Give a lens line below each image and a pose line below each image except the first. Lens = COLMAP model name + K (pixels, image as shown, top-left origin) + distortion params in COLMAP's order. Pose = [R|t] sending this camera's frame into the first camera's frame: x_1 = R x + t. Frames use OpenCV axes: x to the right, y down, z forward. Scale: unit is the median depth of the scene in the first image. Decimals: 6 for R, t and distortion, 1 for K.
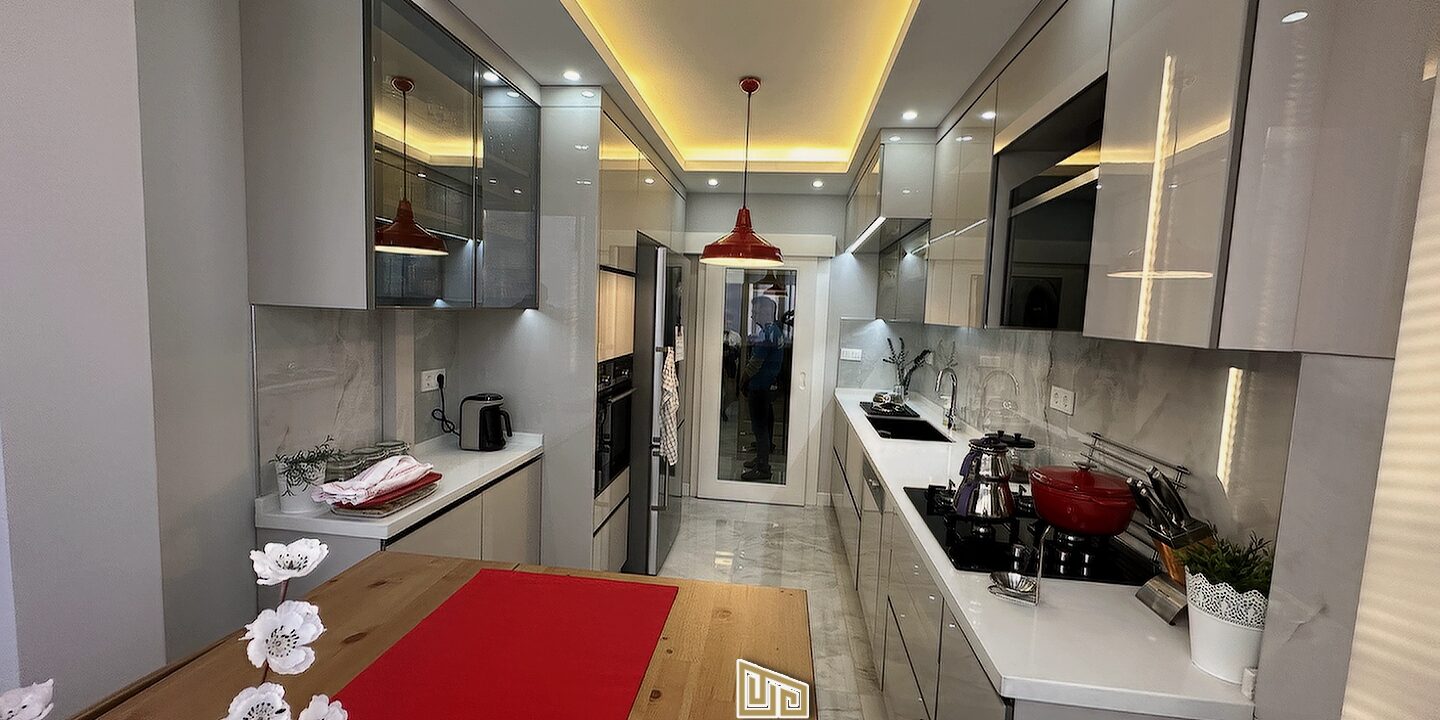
lens RADIAL K [[576.6, 0, 716.0], [0, 576.6, 360.2], [0, 0, 1]] dist [-0.002077, -0.000137]
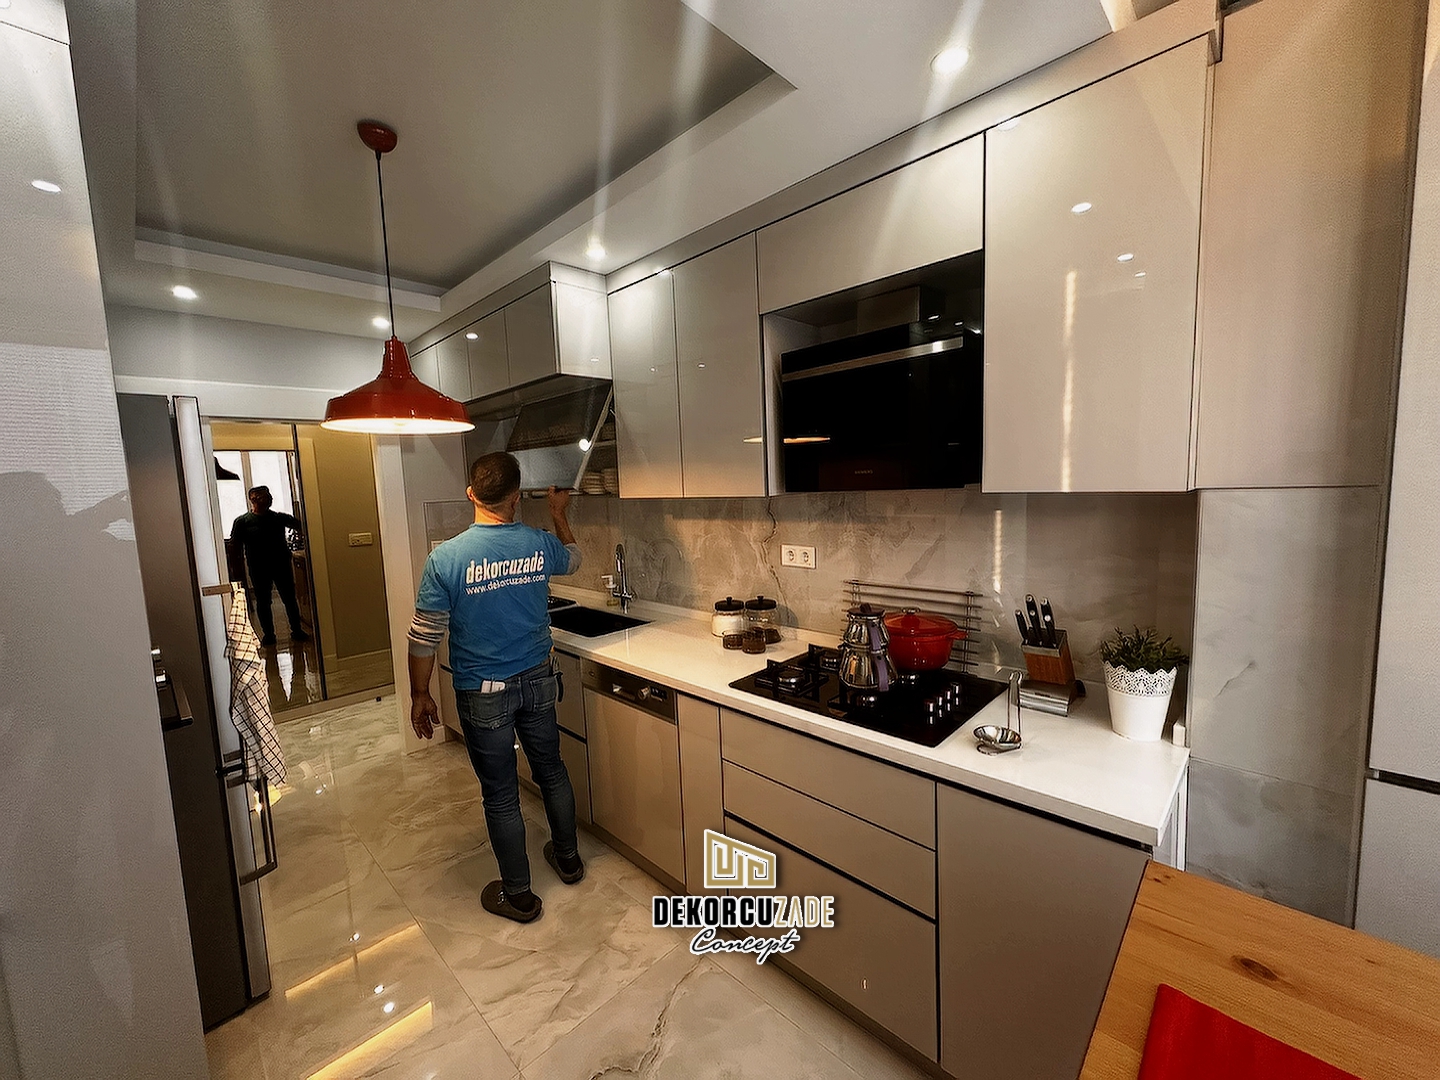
lens RADIAL K [[576.0, 0, 718.2], [0, 576.0, 539.1], [0, 0, 1]] dist [-0.002259, 0.000717]
pose [[0.607117, -0.141372, 0.781935, -0.275701], [0.133350, 0.988217, 0.075131, -0.053752], [-0.783343, 0.058658, 0.618816, 0.374380]]
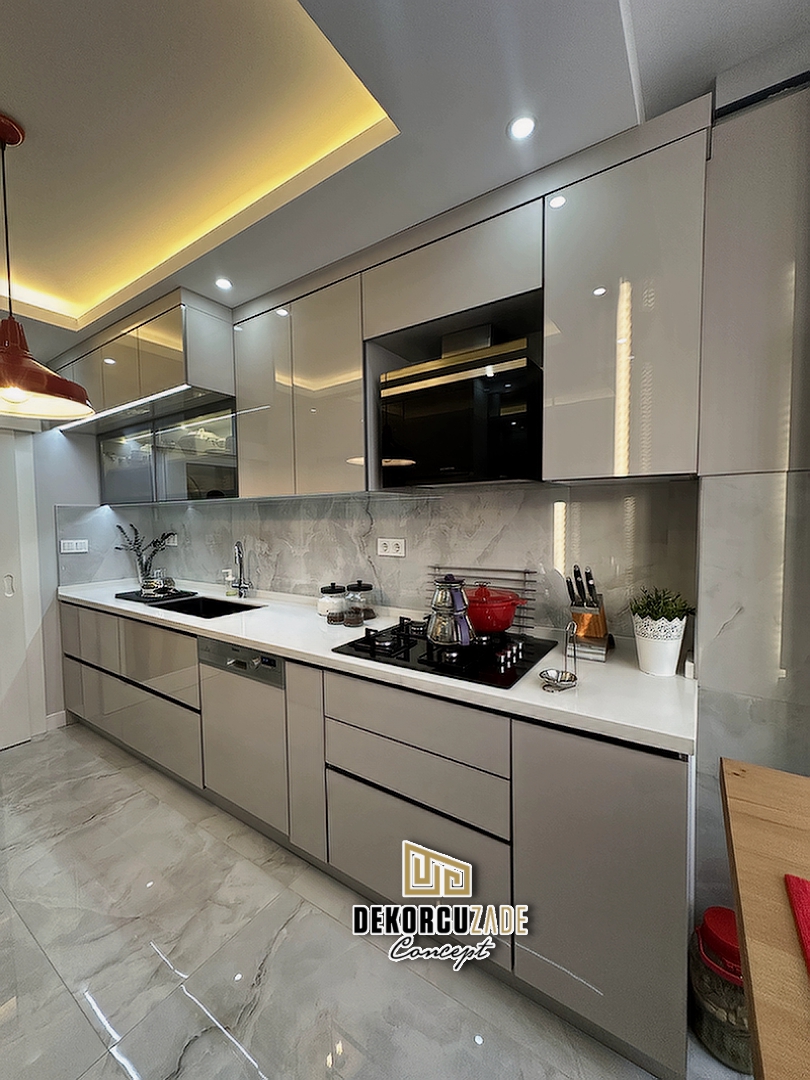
lens RADIAL K [[432.0, 0, 406.7], [0, 432.0, 538.4], [0, 0, 1]] dist [-0.002259, 0.000717]
pose [[0.450578, -0.087985, 0.888391, -0.218309], [0.108456, 0.993155, 0.043353, 0.007802], [-0.886125, 0.076818, 0.457036, 0.429642]]
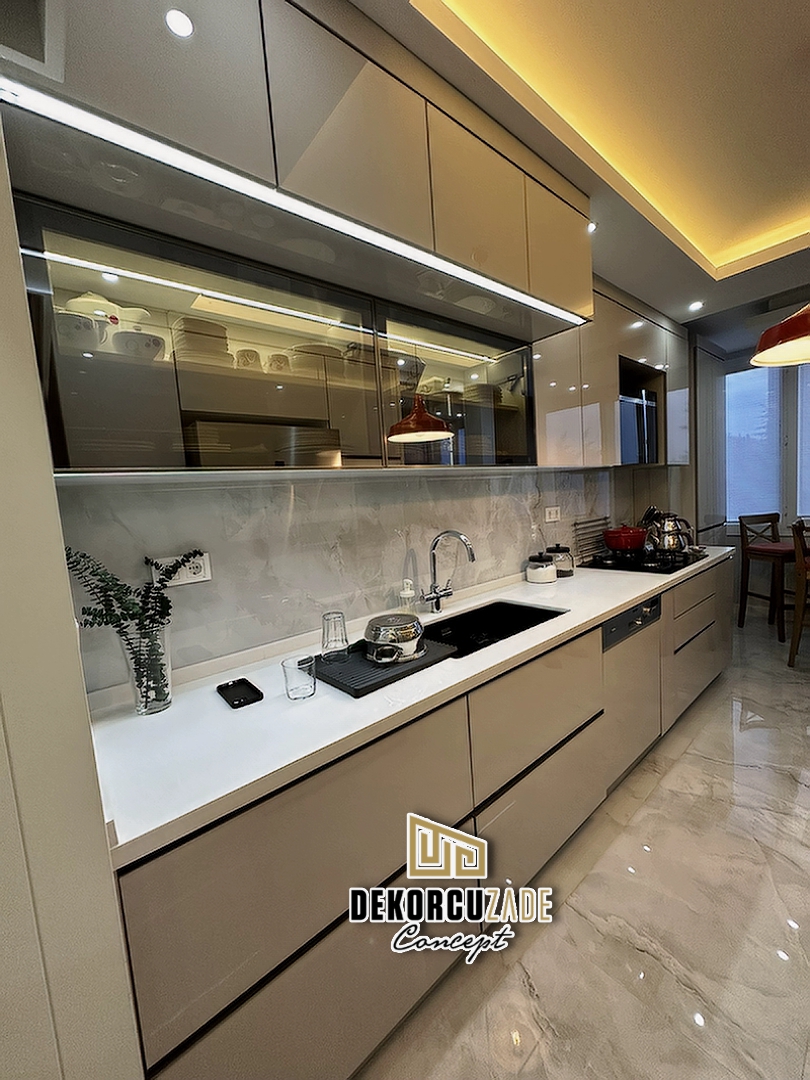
lens RADIAL K [[432.0, 0, 404.3], [0, 432.0, 539.8], [0, 0, 1]] dist [-0.002259, 0.000717]
pose [[-0.736786, -0.047161, 0.674479, 0.071007], [0.105306, 0.977387, 0.183375, -0.107500], [-0.667875, 0.206134, -0.715159, 1.808623]]
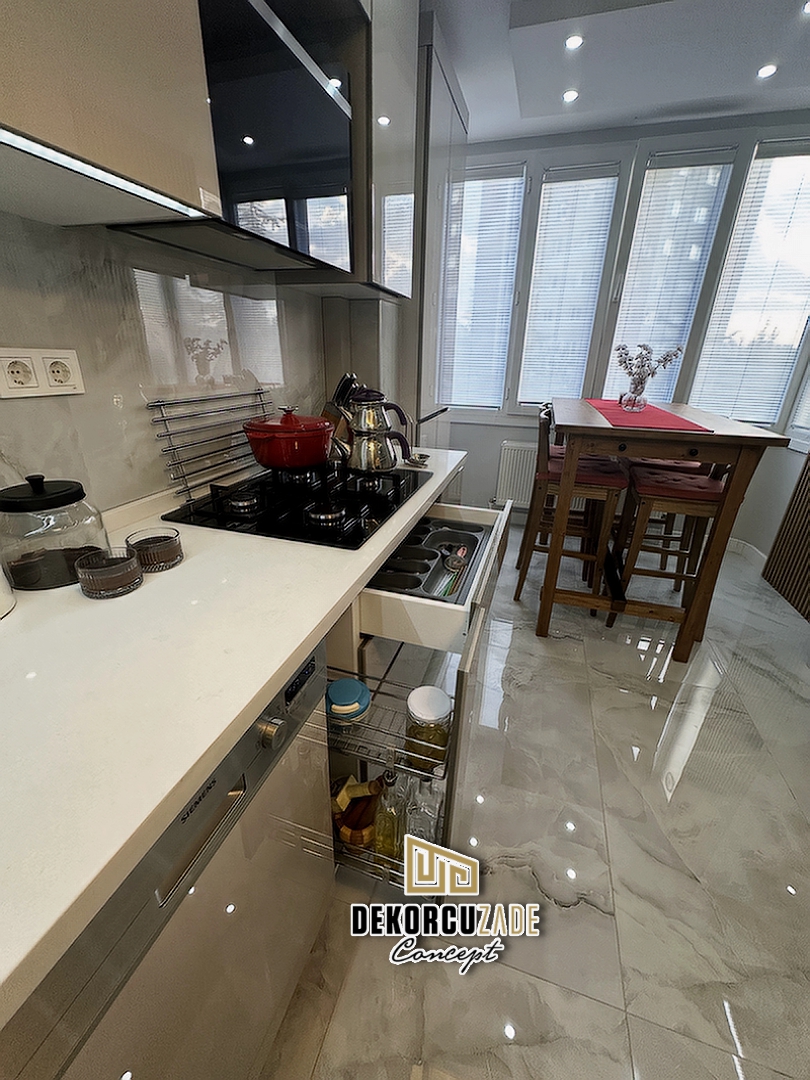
lens RADIAL K [[432.0, 0, 407.5], [0, 432.0, 534.3], [0, 0, 1]] dist [-0.002259, 0.000717]
pose [[-0.982898, -0.124064, 0.136086, 0.176909], [-0.046344, 0.881859, 0.469231, 0.000407], [-0.178223, 0.454899, -0.872527, 1.118518]]
